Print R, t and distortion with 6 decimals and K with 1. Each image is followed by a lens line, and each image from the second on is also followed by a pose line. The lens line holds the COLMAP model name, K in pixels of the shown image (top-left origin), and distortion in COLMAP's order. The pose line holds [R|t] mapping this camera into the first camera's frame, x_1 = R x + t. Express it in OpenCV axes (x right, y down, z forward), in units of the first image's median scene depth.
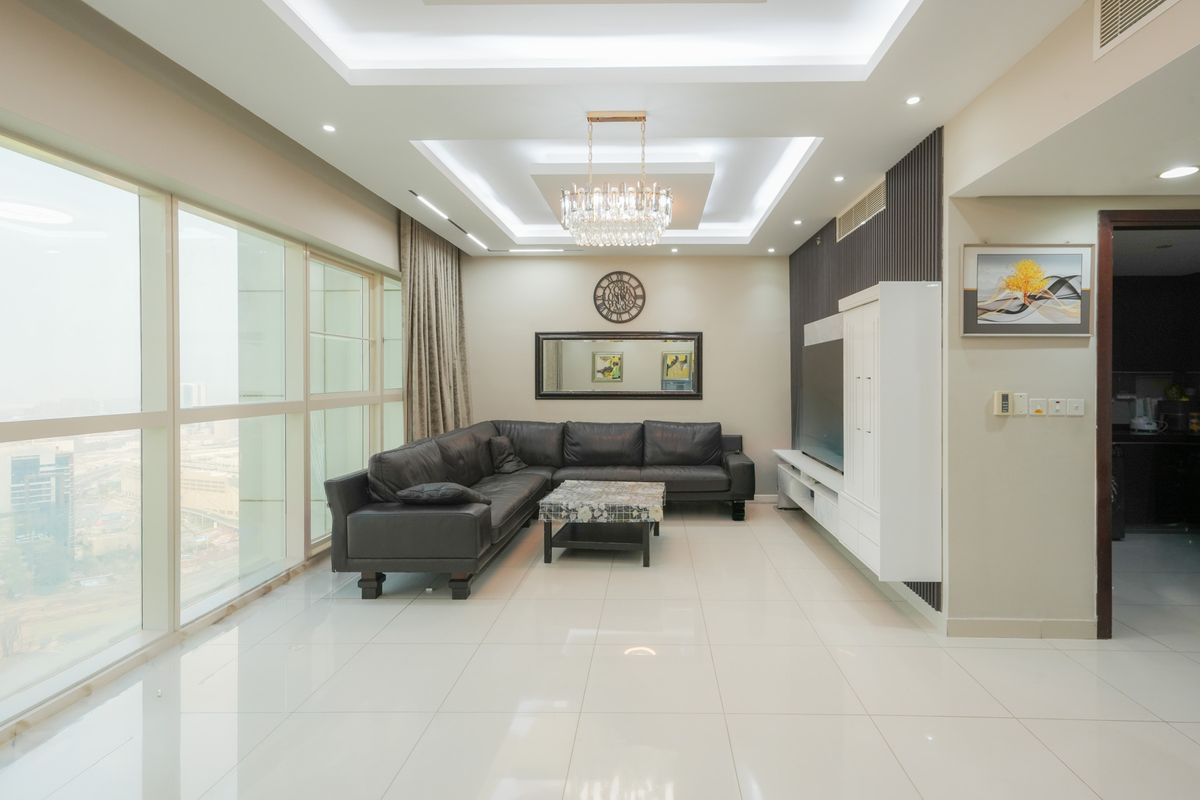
lens RADIAL K [[569.6, 0, 607.2], [0, 569.6, 373.0], [0, 0, 1]] dist [0.003135, 0.006846]
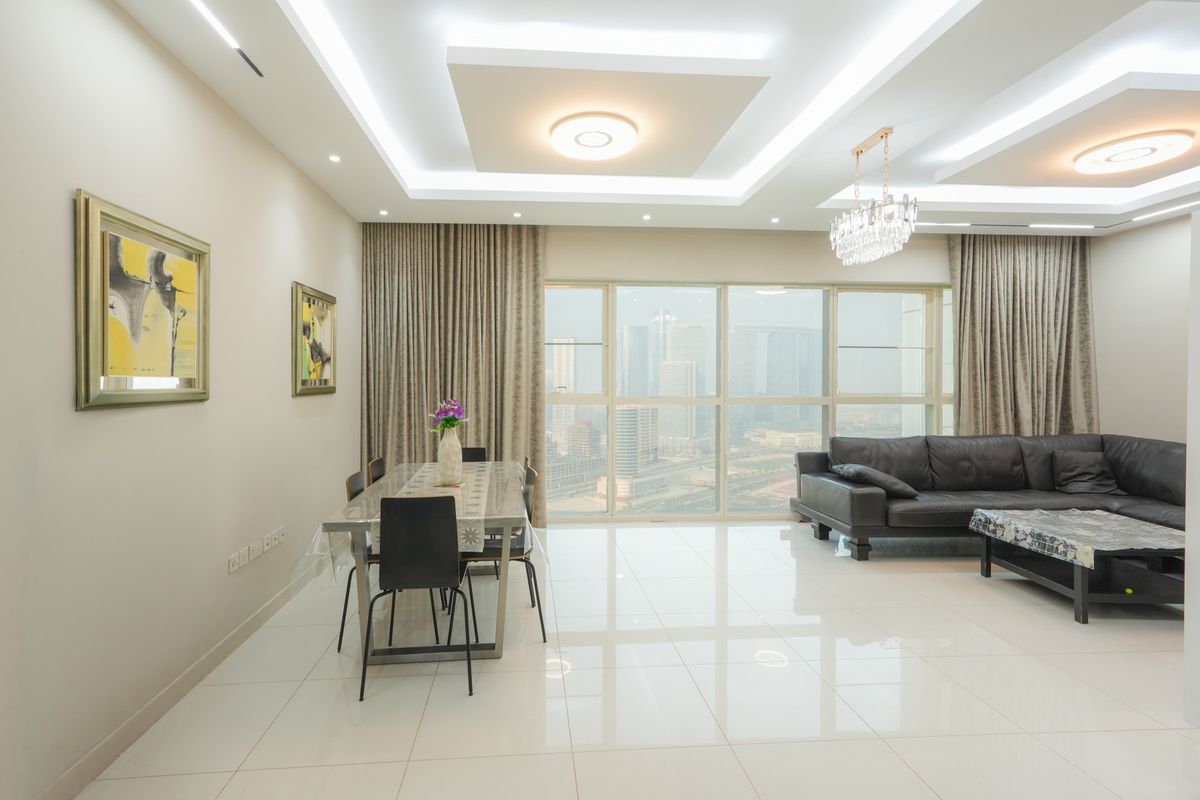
lens RADIAL K [[569.6, 0, 593.8], [0, 569.6, 392.1], [0, 0, 1]] dist [0.003135, 0.006846]
pose [[0.130520, 0.017264, -0.991295, 0.764628], [0.005568, 0.999820, 0.018145, 0.005391], [0.991430, -0.007888, 0.130400, 0.235860]]
